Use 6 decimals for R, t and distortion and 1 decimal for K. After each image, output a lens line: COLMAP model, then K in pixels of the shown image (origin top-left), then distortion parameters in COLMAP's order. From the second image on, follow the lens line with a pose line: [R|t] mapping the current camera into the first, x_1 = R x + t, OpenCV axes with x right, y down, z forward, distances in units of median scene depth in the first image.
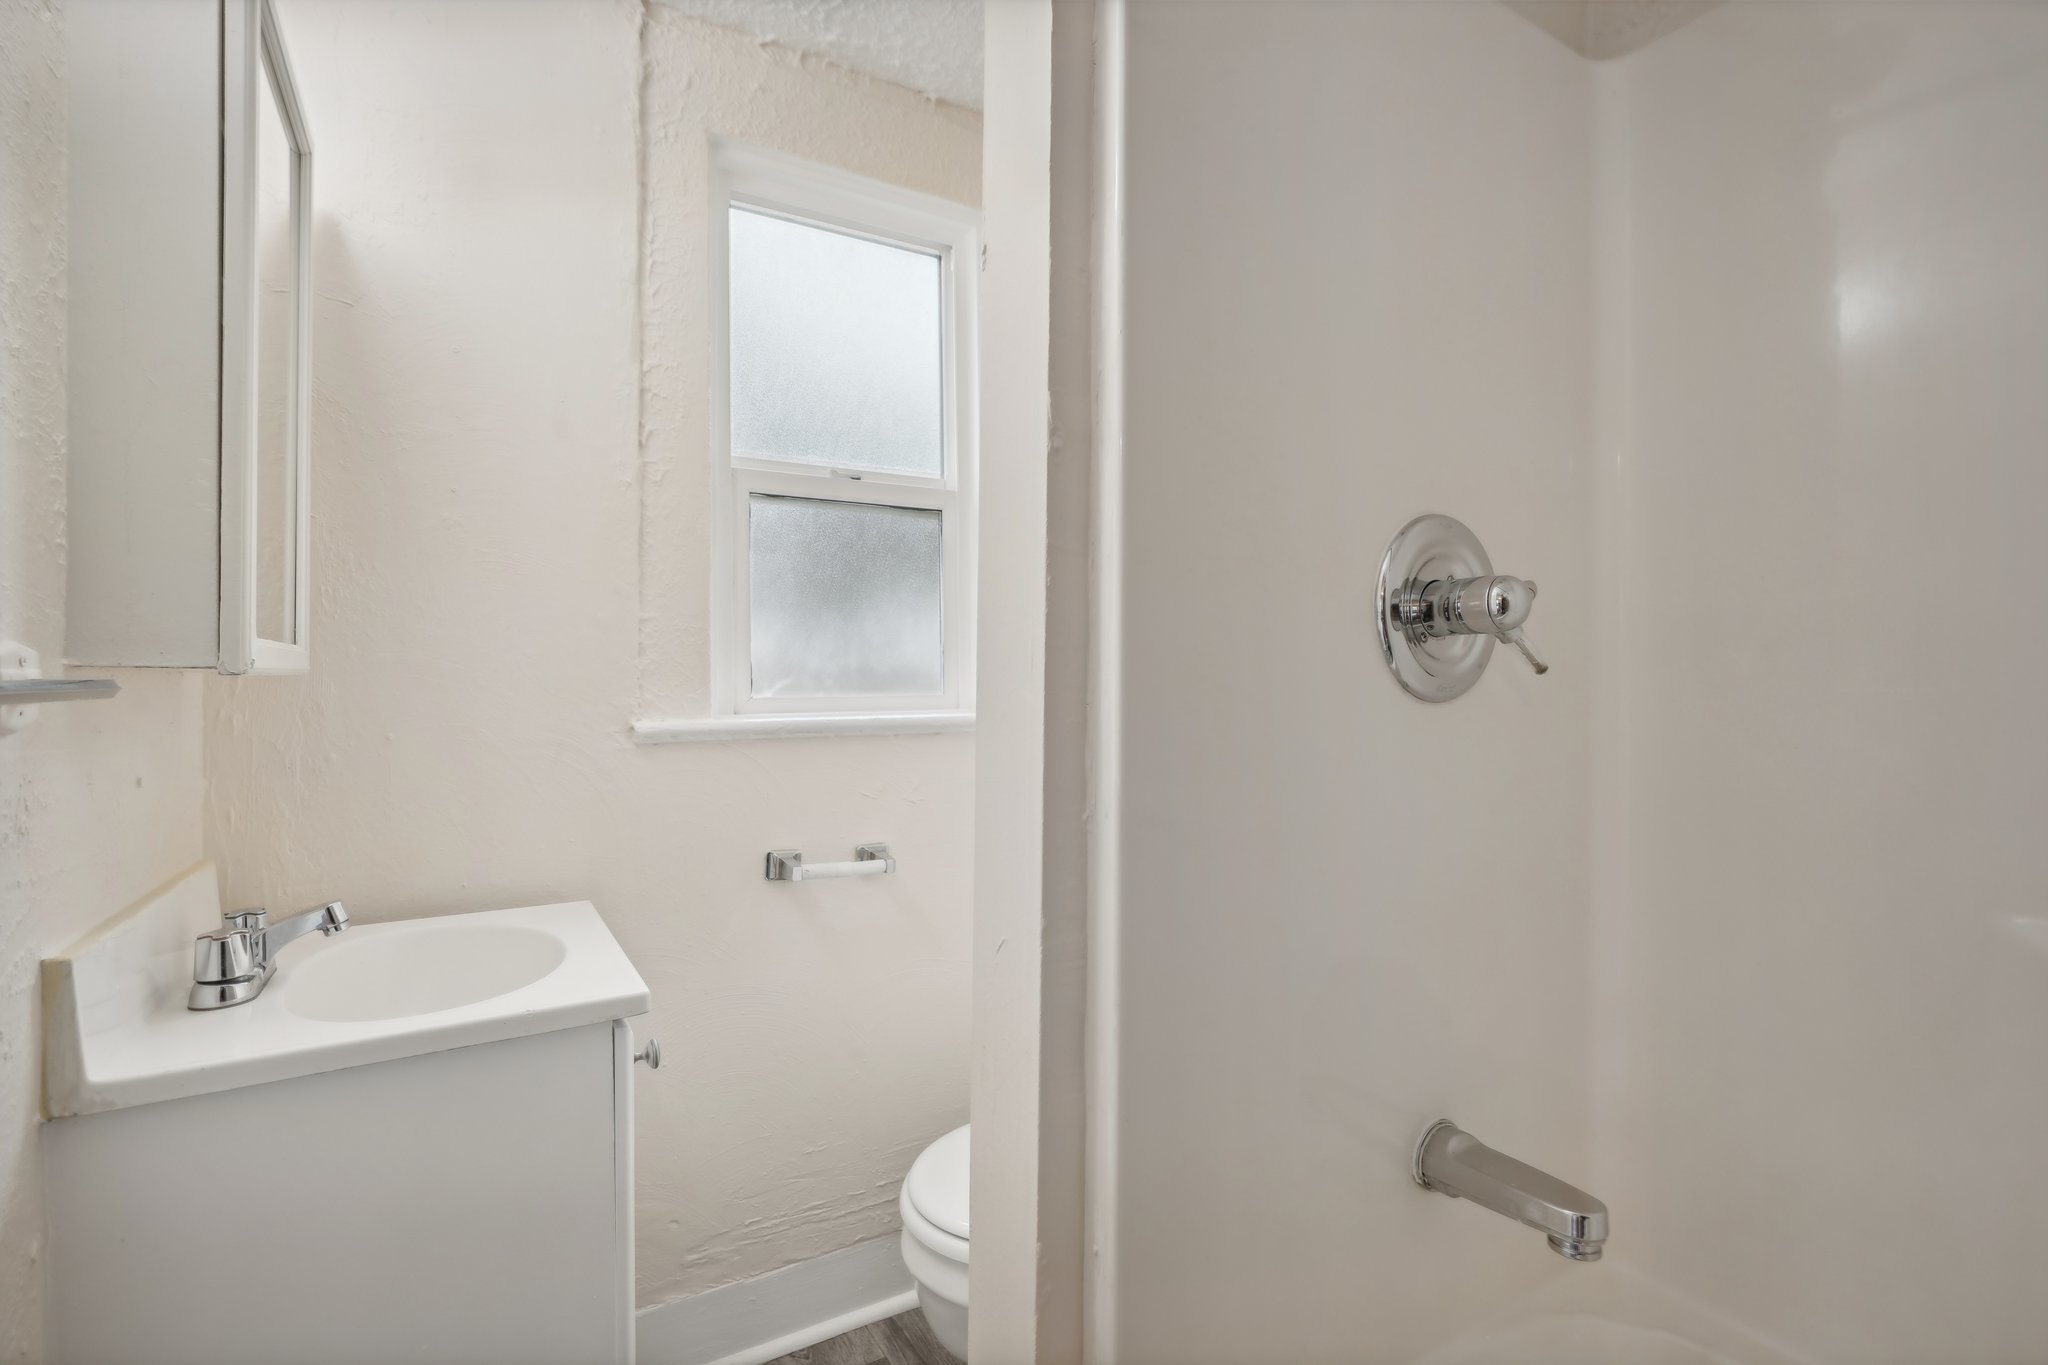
lens RADIAL K [[934.2, 0, 1012.4], [0, 934.2, 678.9], [0, 0, 1]] dist [-0.016143, 0.005891]
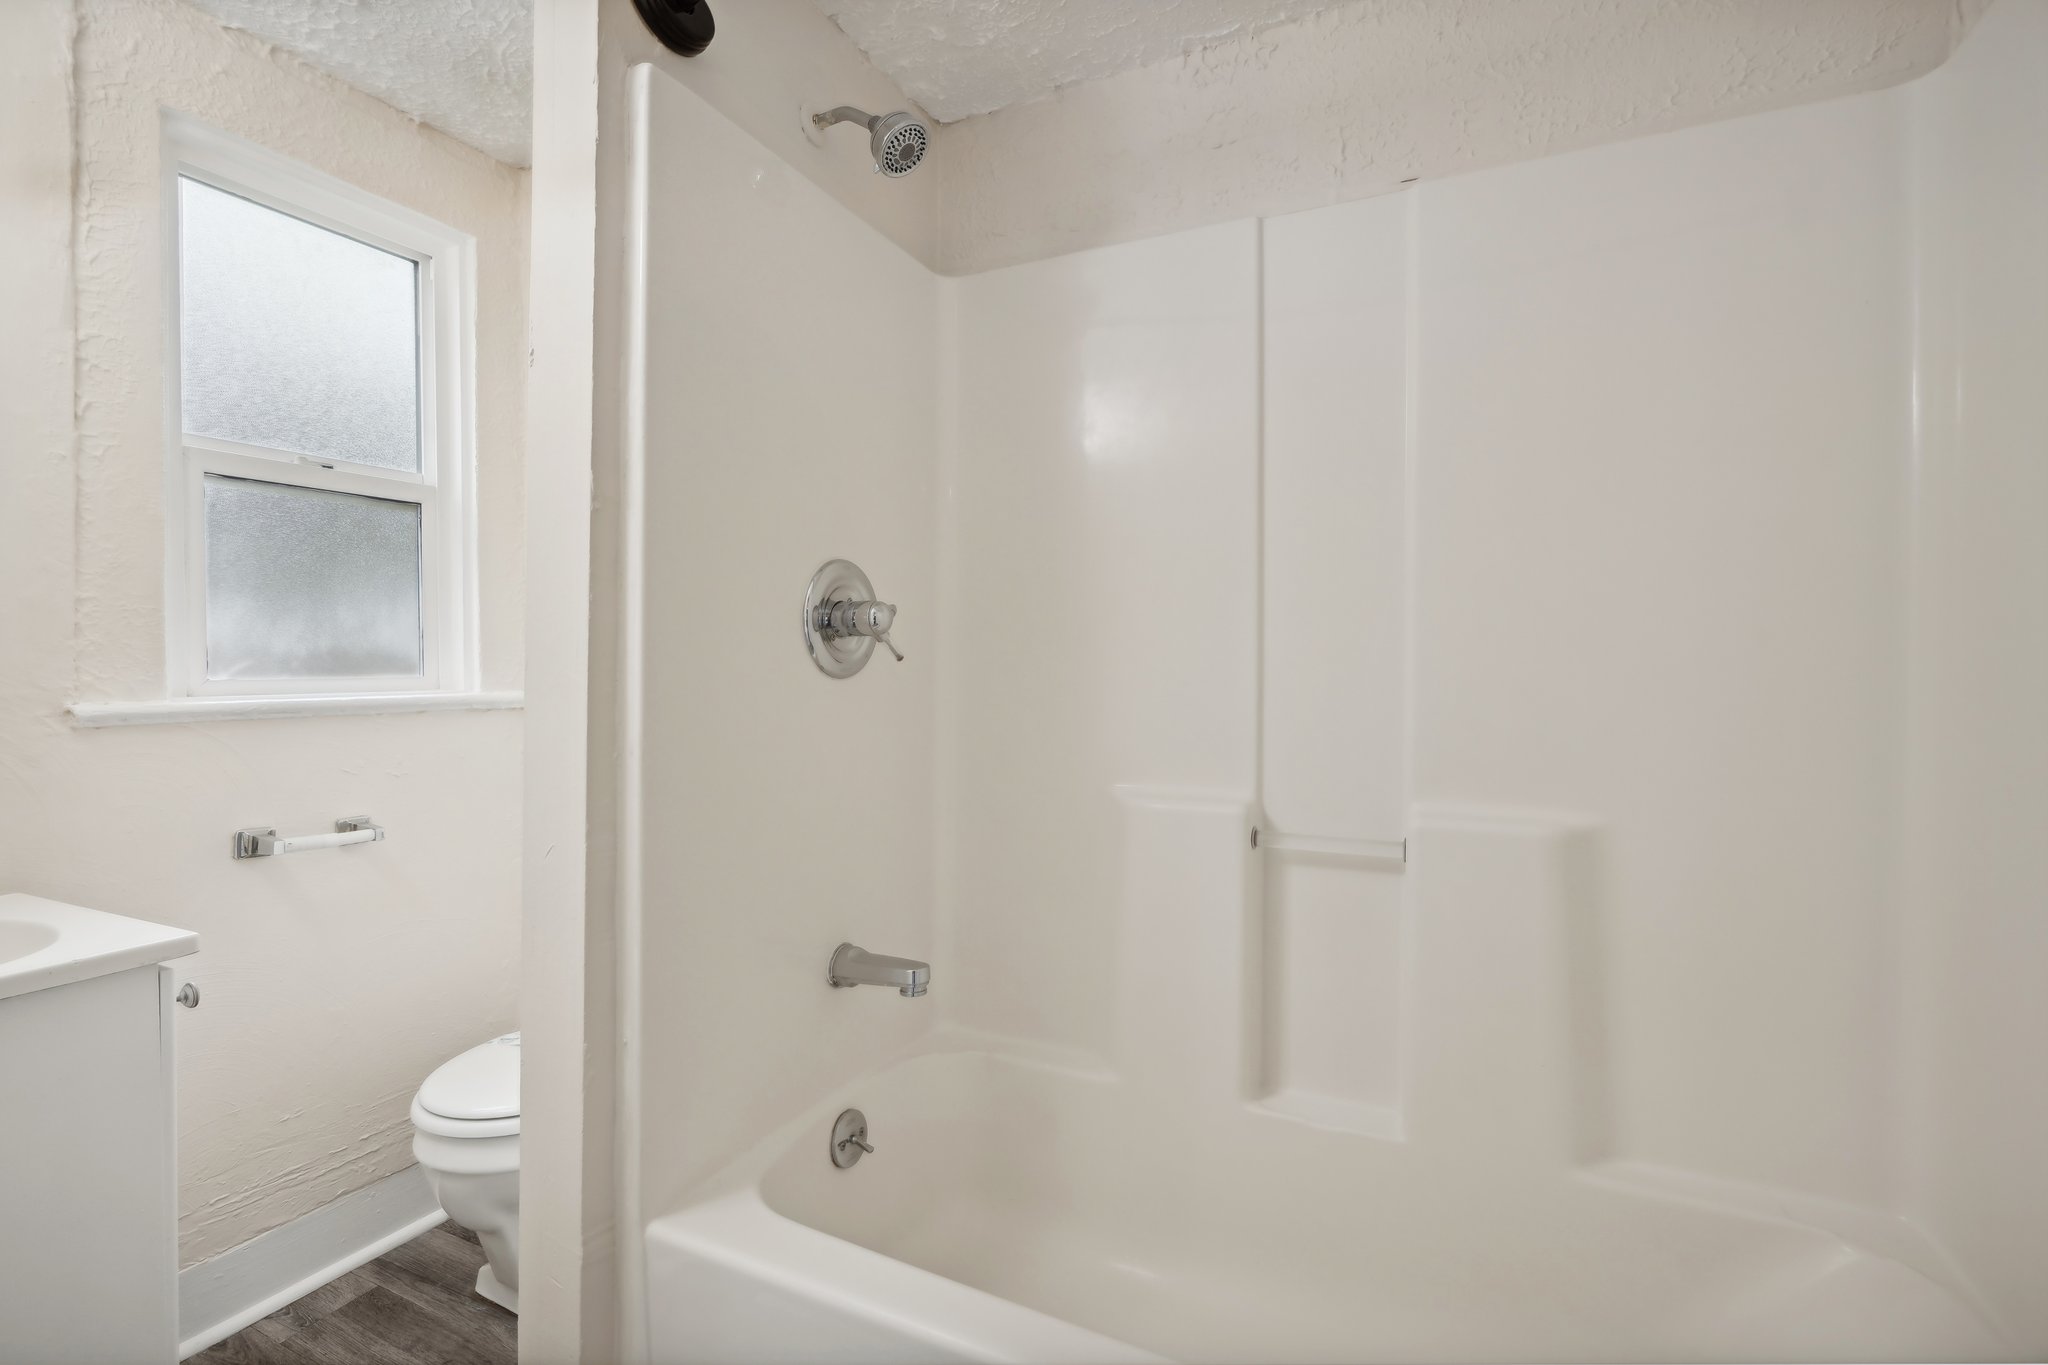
lens RADIAL K [[934.2, 0, 1012.4], [0, 934.2, 678.9], [0, 0, 1]] dist [-0.016143, 0.005891]
pose [[0.837441, -0.005683, 0.546499, -0.112370], [-0.004851, 0.999829, 0.017832, -0.002757], [-0.546507, -0.017584, 0.837270, -0.327857]]
